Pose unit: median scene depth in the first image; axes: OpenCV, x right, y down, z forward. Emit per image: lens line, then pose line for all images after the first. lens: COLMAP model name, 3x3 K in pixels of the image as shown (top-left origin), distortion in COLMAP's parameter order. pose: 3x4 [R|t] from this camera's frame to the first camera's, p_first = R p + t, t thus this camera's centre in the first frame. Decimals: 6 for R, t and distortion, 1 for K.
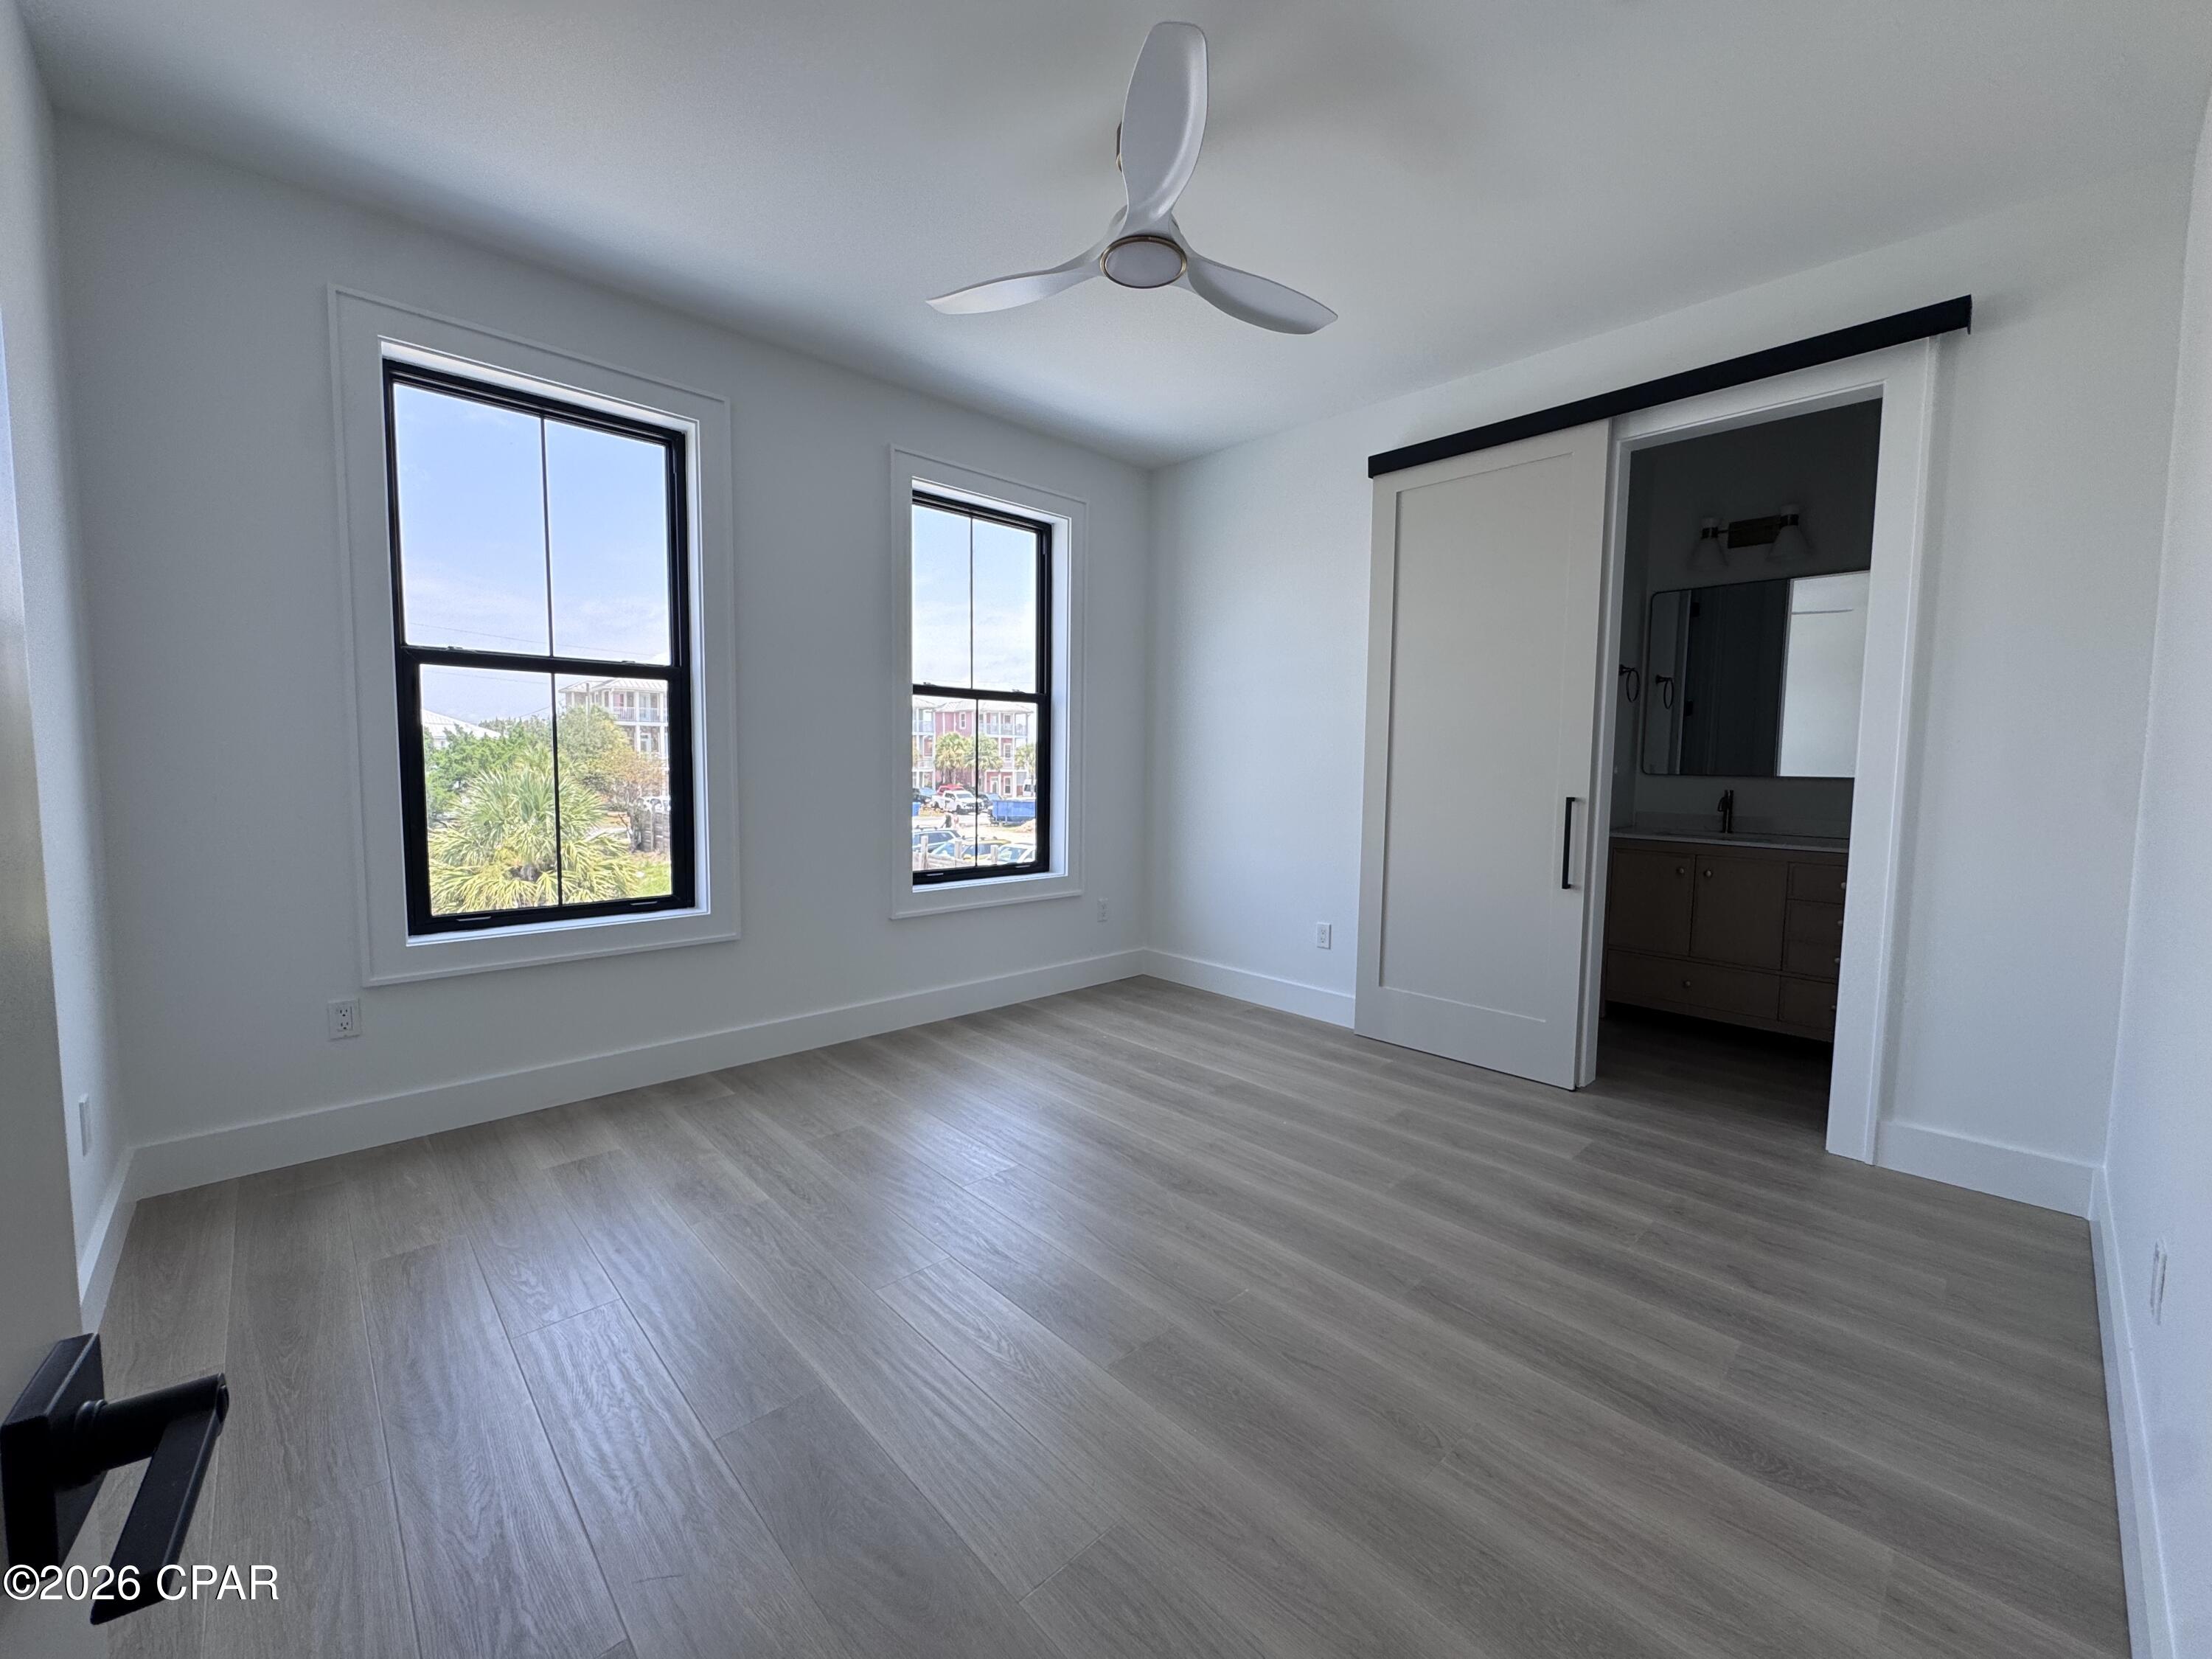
lens RADIAL K [[886.1, 0, 1106.0], [0, 886.1, 829.5], [0, 0, 1]] dist [-0.000860, -0.000066]
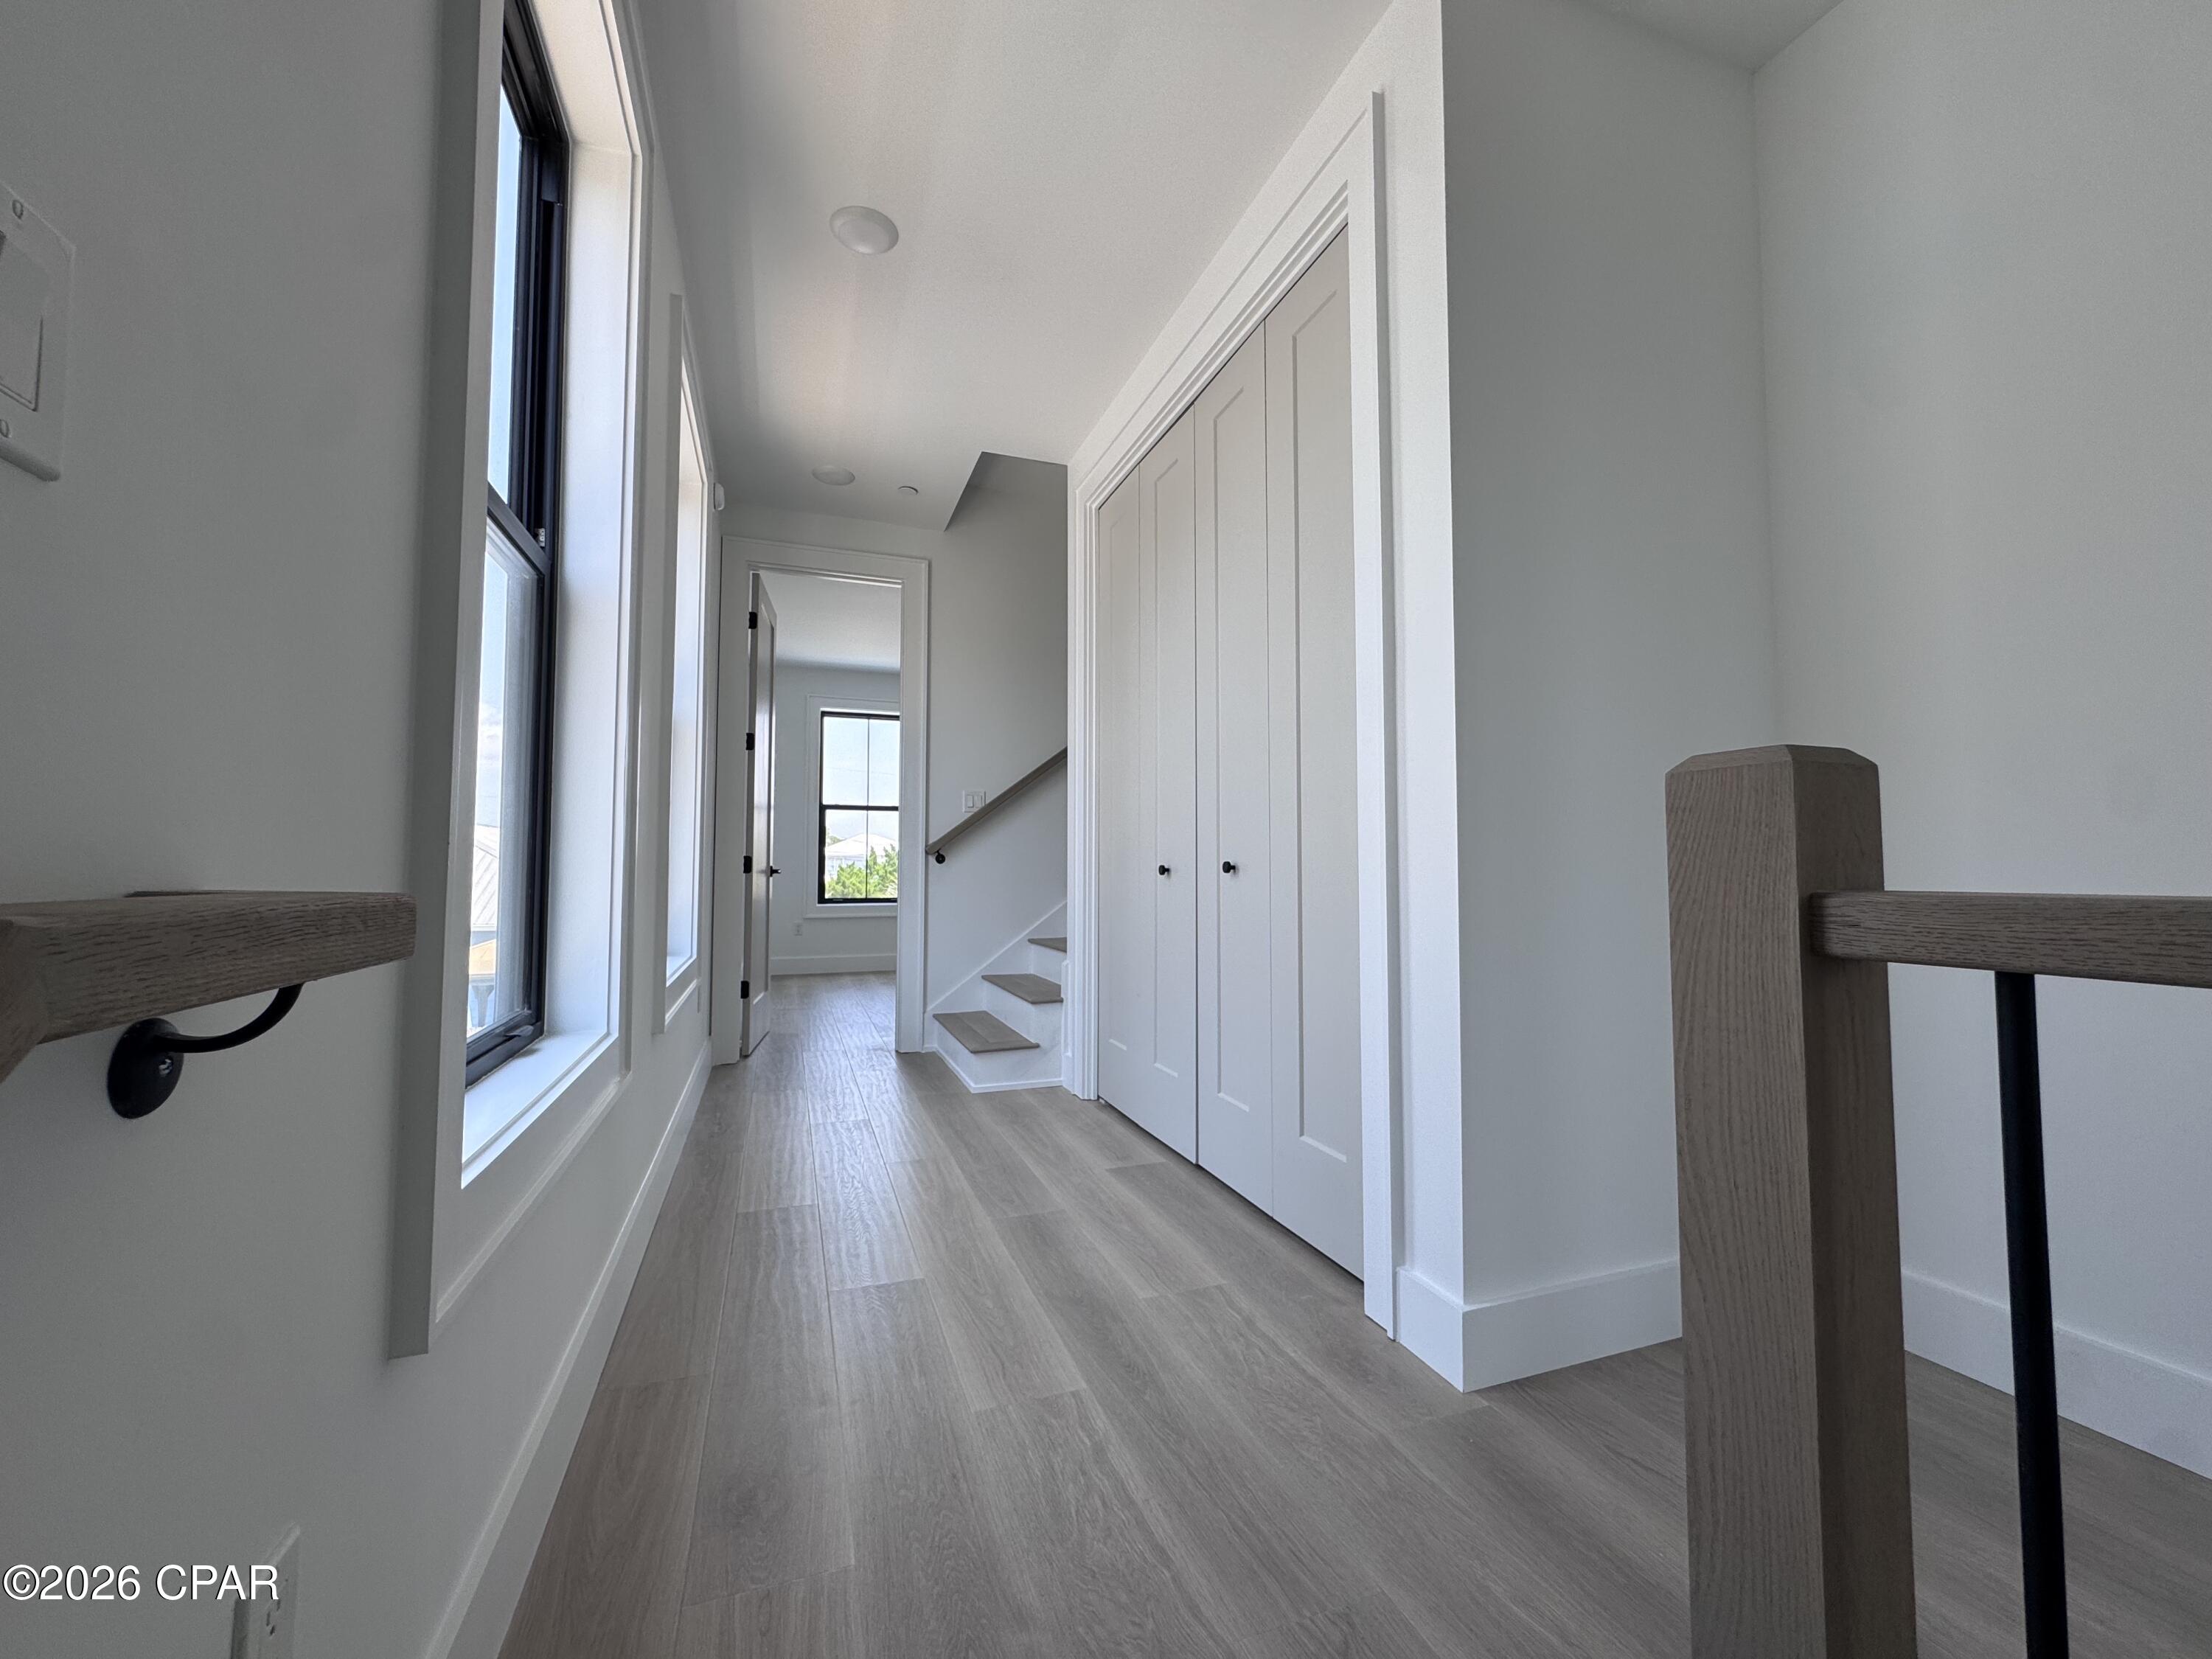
lens RADIAL K [[886.1, 0, 1106.0], [0, 886.1, 829.5], [0, 0, 1]] dist [-0.000860, -0.000066]
pose [[0.918506, -0.034891, -0.393865, 1.204806], [-0.014597, 0.992428, -0.121956, 0.216033], [0.395138, 0.117767, 0.911042, -1.270160]]
